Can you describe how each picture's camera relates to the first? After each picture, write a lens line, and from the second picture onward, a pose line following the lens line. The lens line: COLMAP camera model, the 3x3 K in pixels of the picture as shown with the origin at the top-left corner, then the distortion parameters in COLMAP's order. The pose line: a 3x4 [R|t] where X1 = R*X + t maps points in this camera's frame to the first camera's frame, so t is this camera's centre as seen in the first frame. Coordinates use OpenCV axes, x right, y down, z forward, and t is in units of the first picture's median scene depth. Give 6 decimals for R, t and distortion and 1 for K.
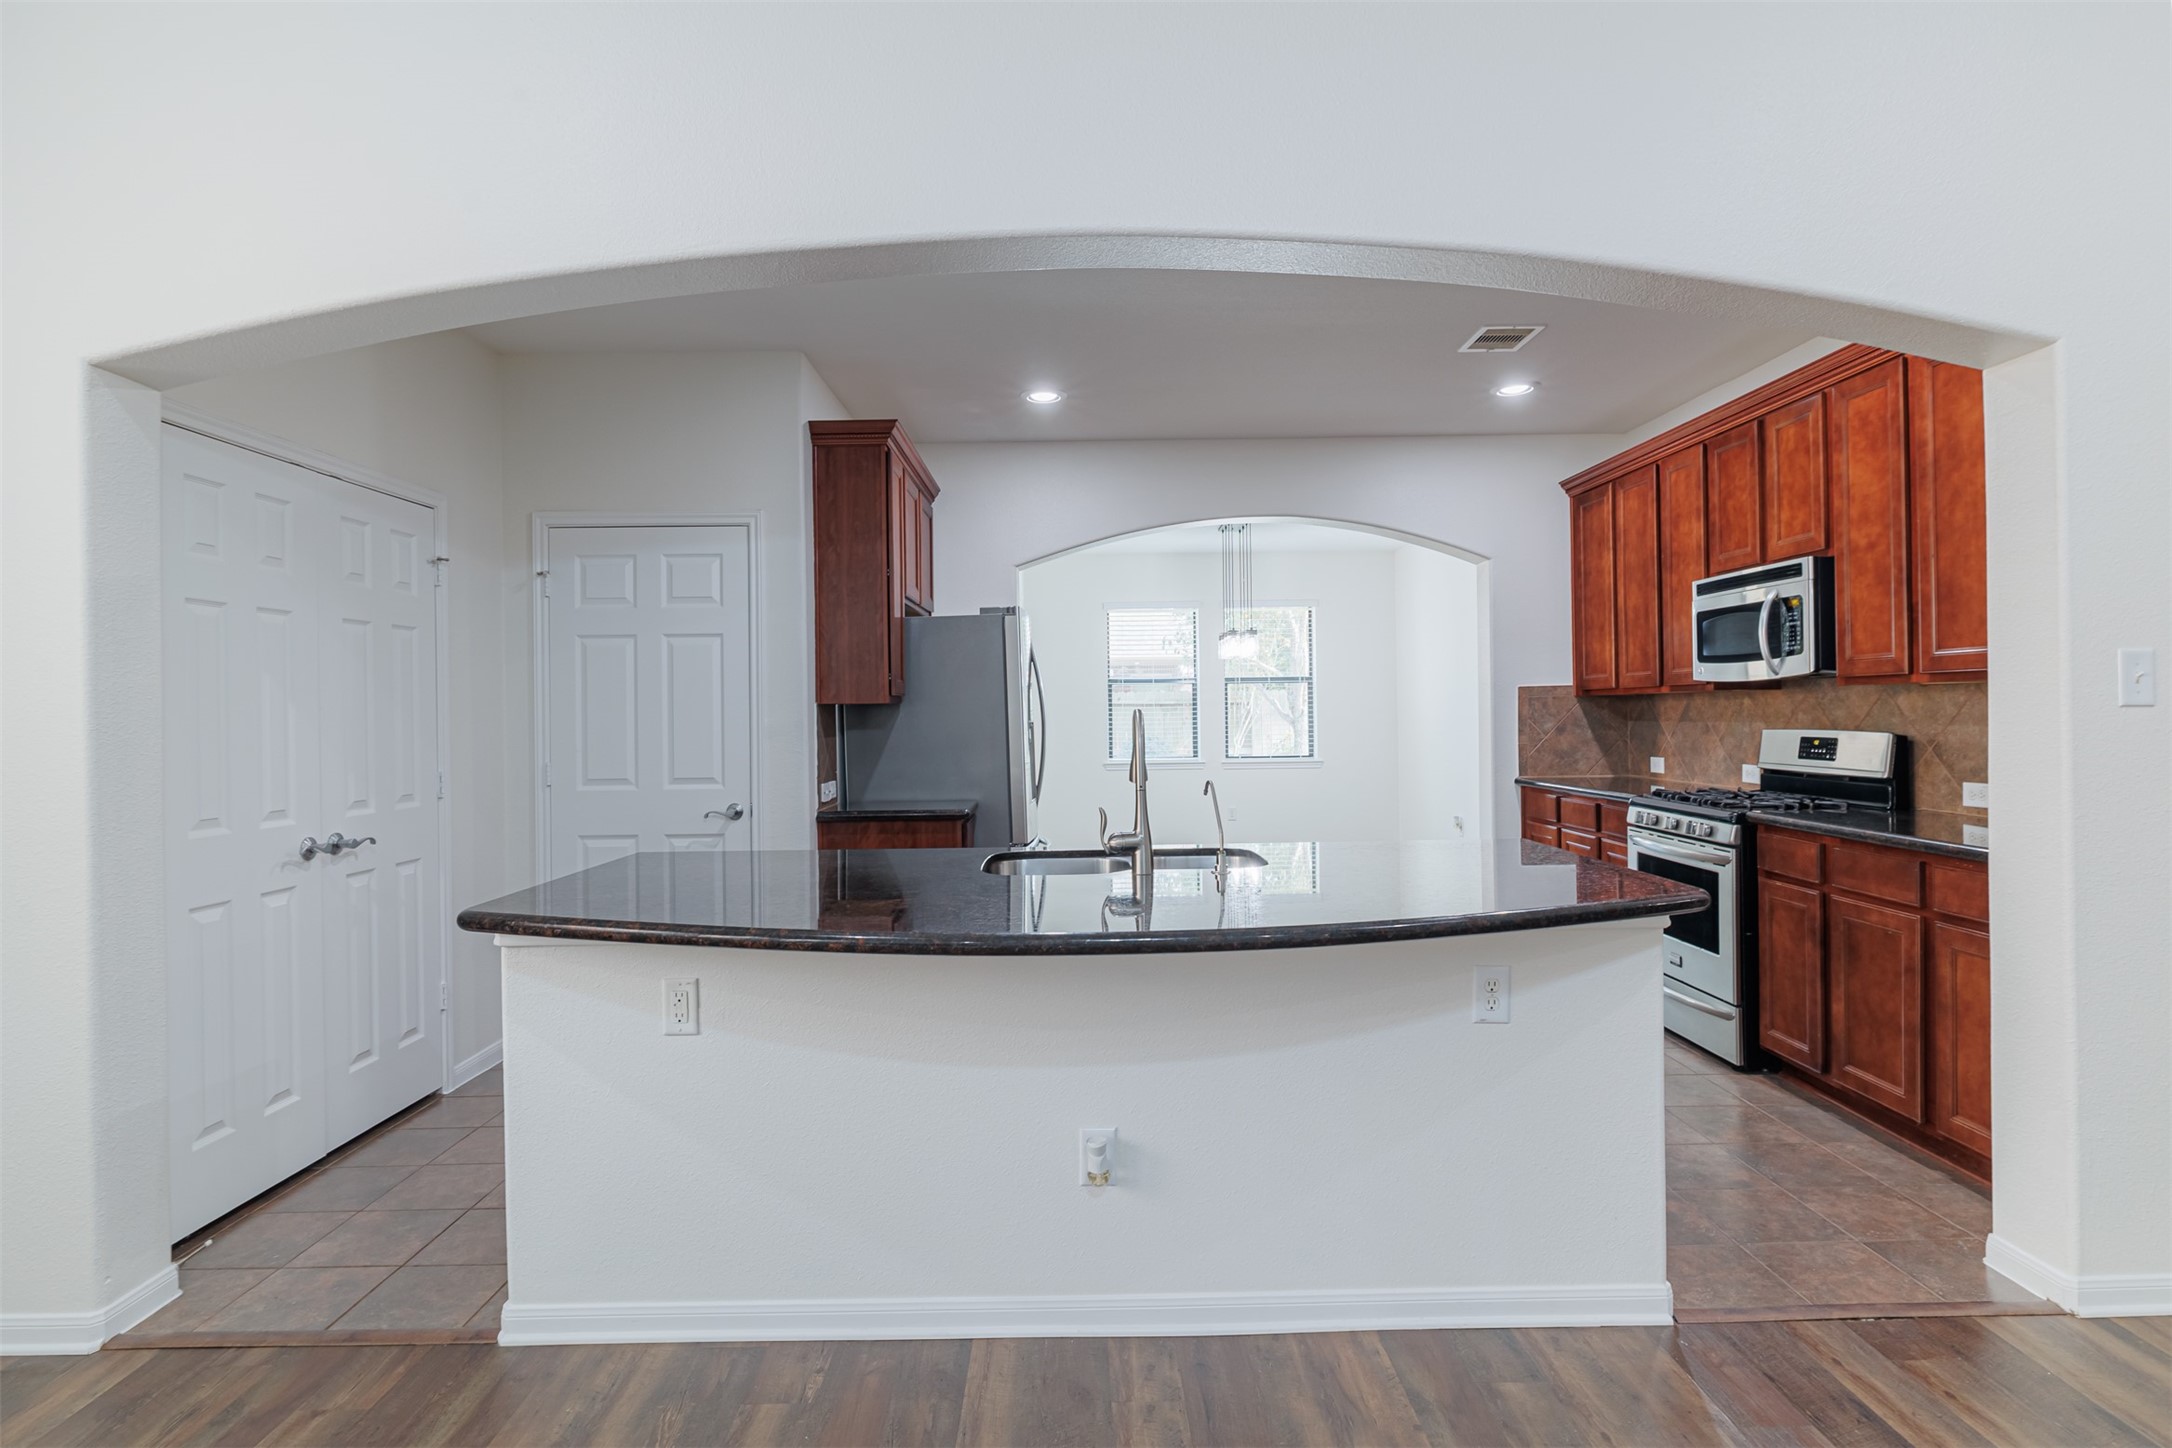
lens RADIAL K [[1090.1, 0, 1083.4], [0, 1090.1, 710.3], [0, 0, 1]] dist [0.003931, 0.000666]
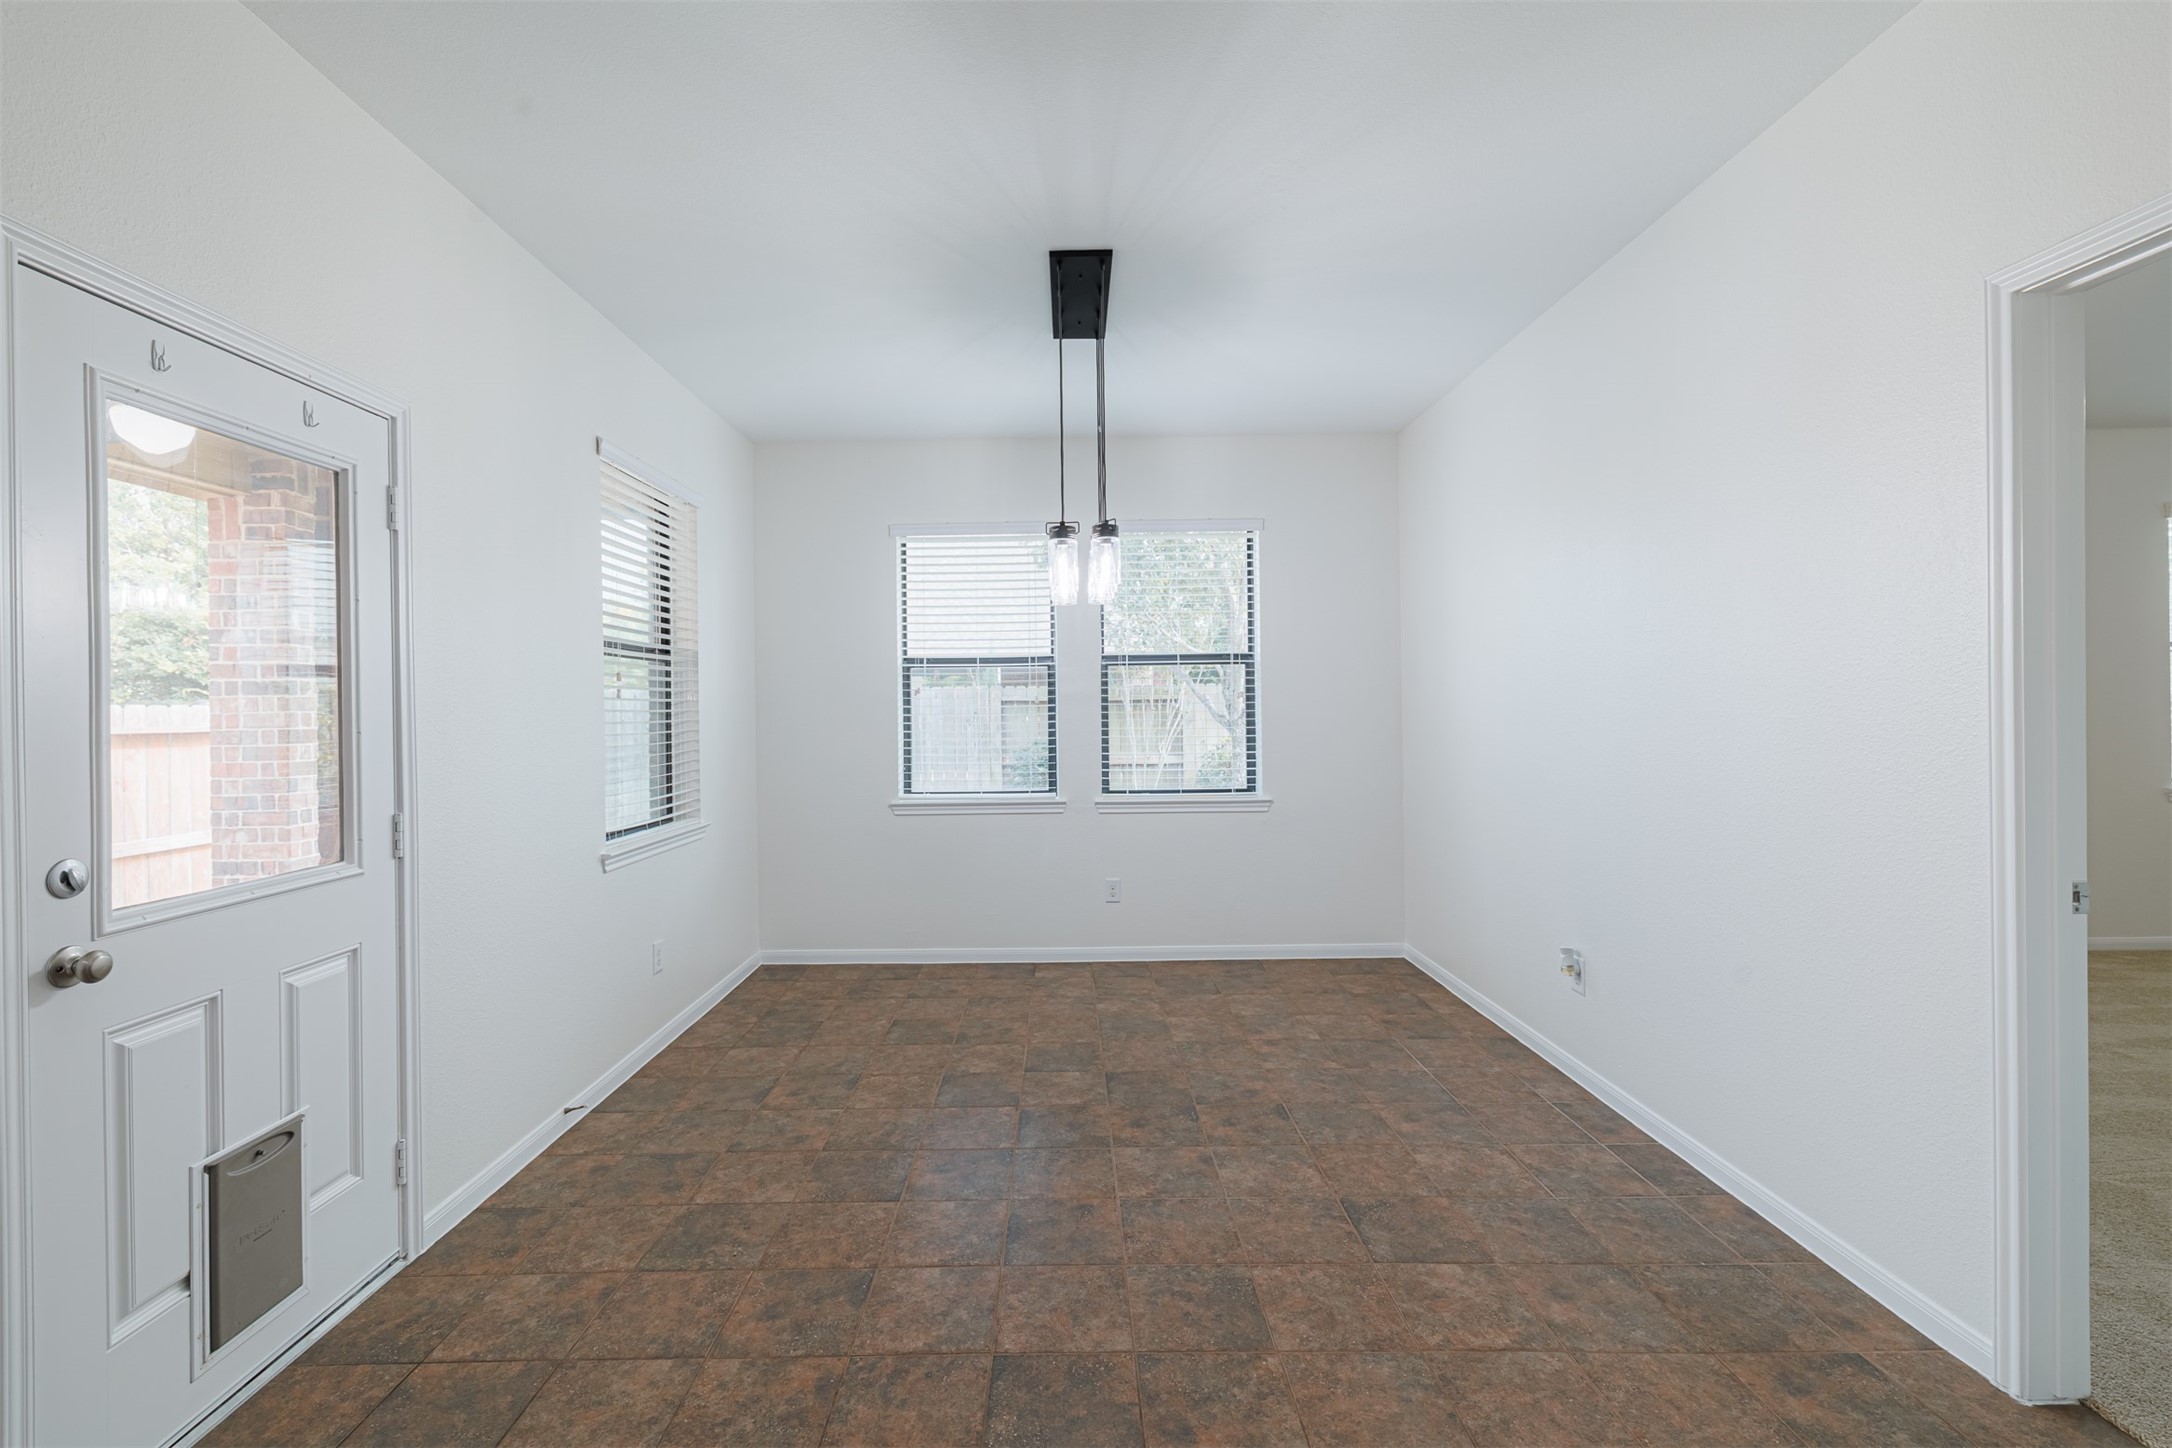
lens RADIAL K [[923.7, 0, 1071.8], [0, 923.7, 713.5], [0, 0, 1]] dist [0.006824, -0.000835]
pose [[0.999990, -0.001075, 0.004270, 0.277319], [0.001043, 0.999972, 0.007387, -0.006168], [-0.004278, -0.007382, 0.999964, 1.265100]]
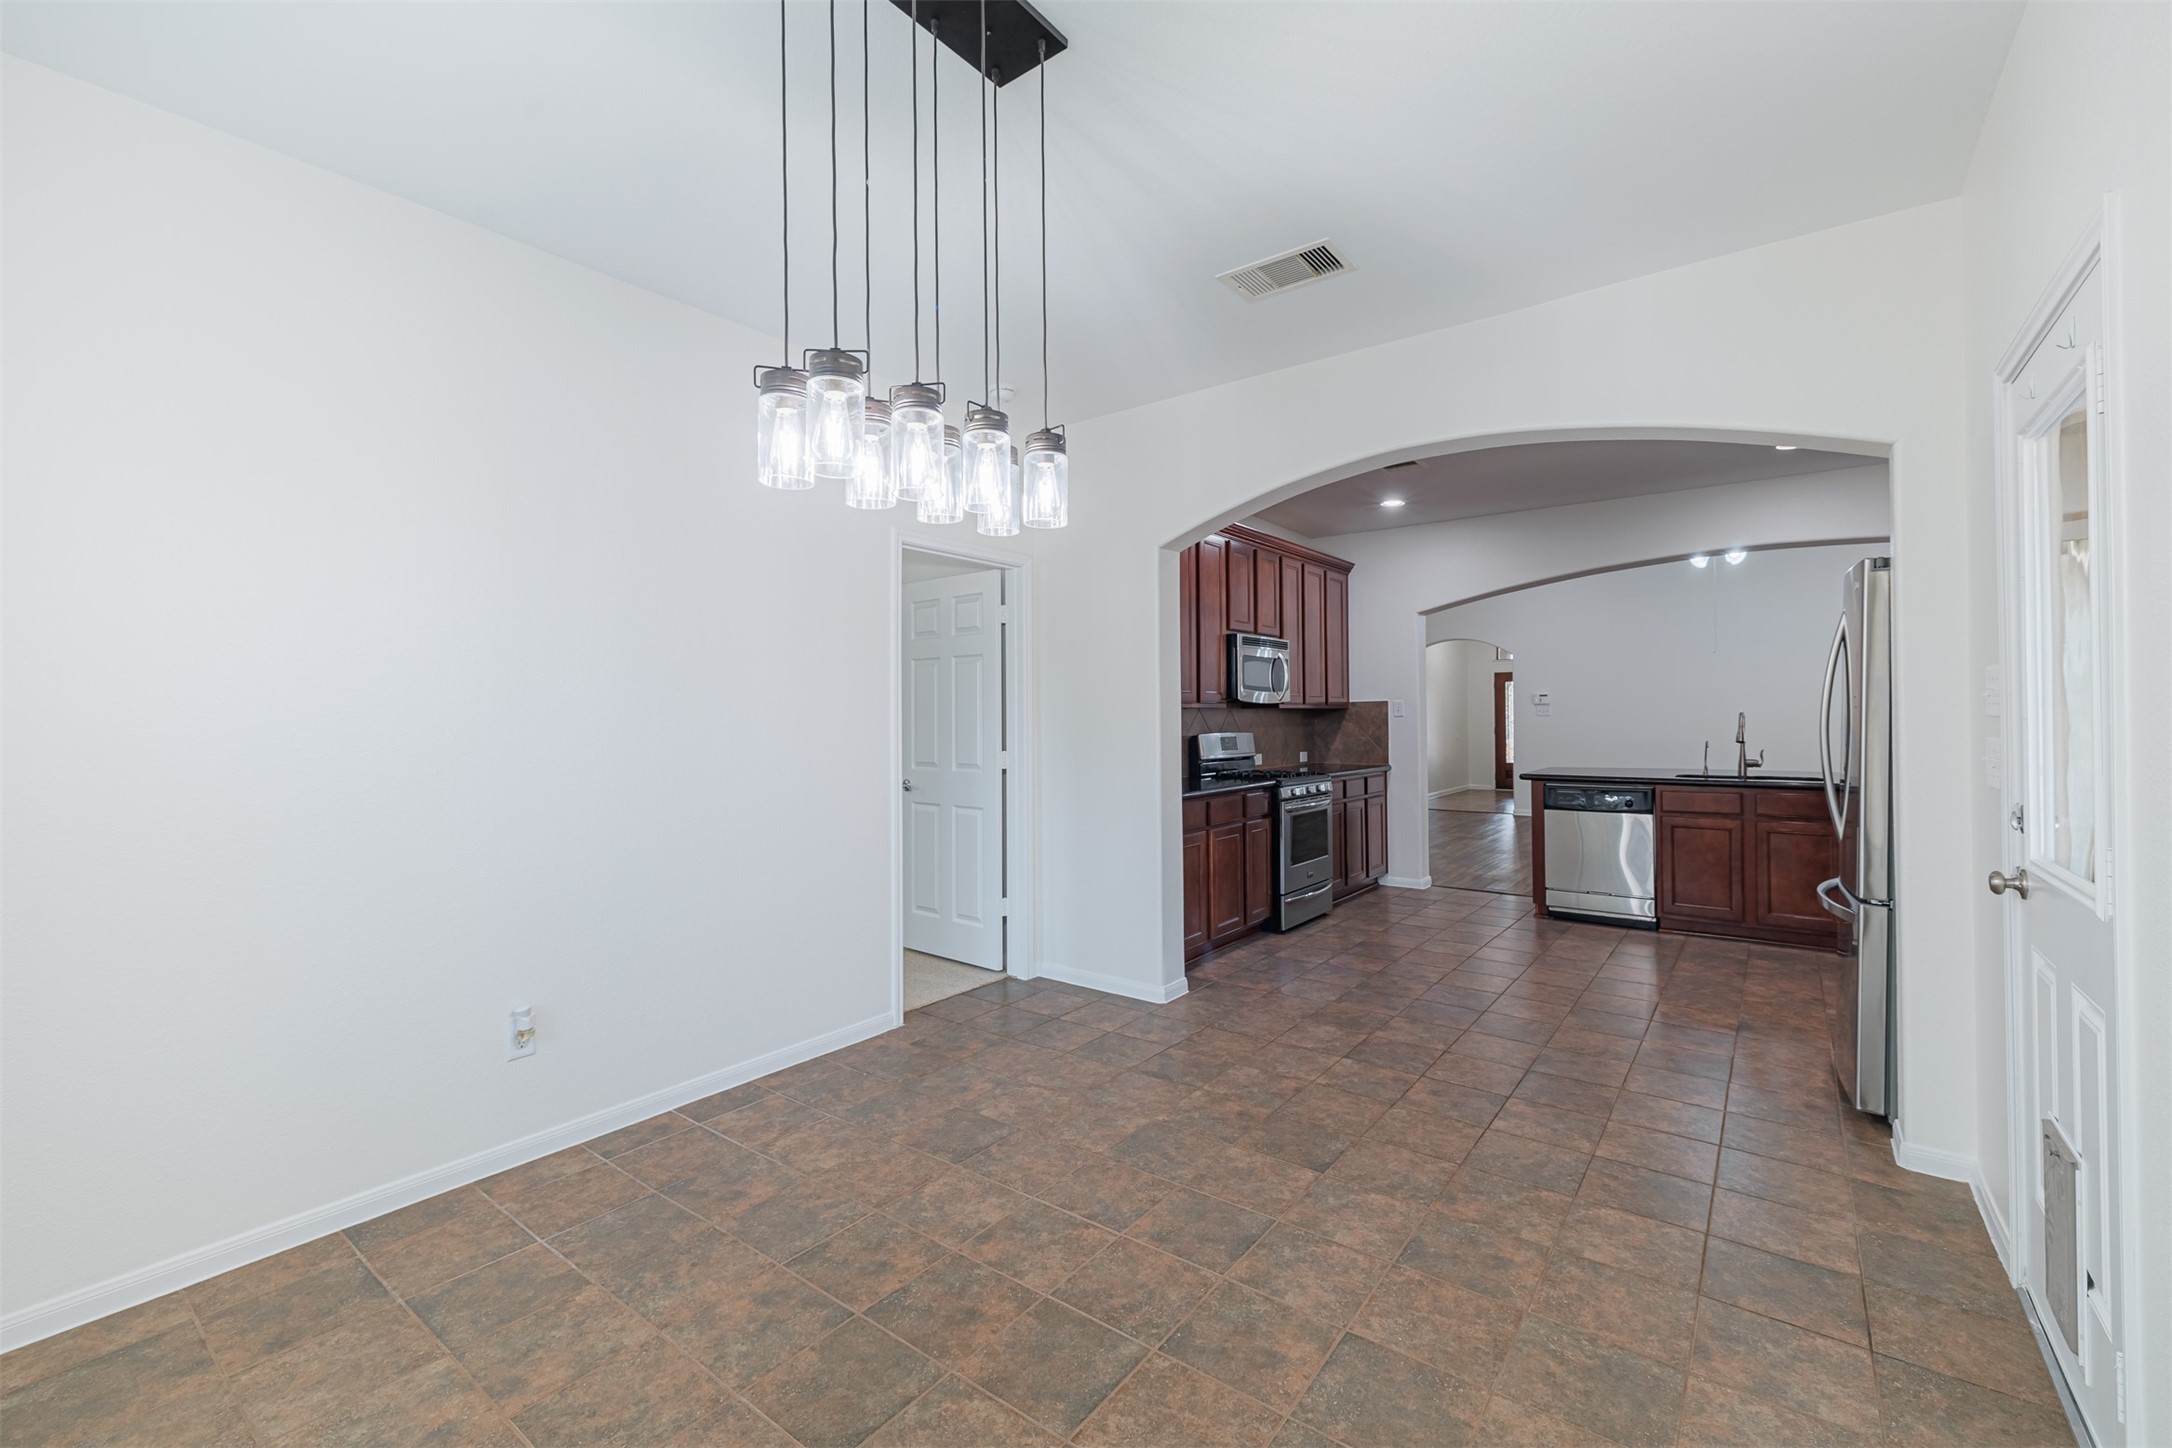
lens RADIAL K [[923.7, 0, 1064.3], [0, 923.7, 707.9], [0, 0, 1]] dist [0.006824, -0.000835]
pose [[-0.786261, 0.024175, 0.617422, -0.025514], [0.015771, 0.999694, -0.019059, 0.002546], [-0.617693, -0.005248, -0.786401, 2.349916]]
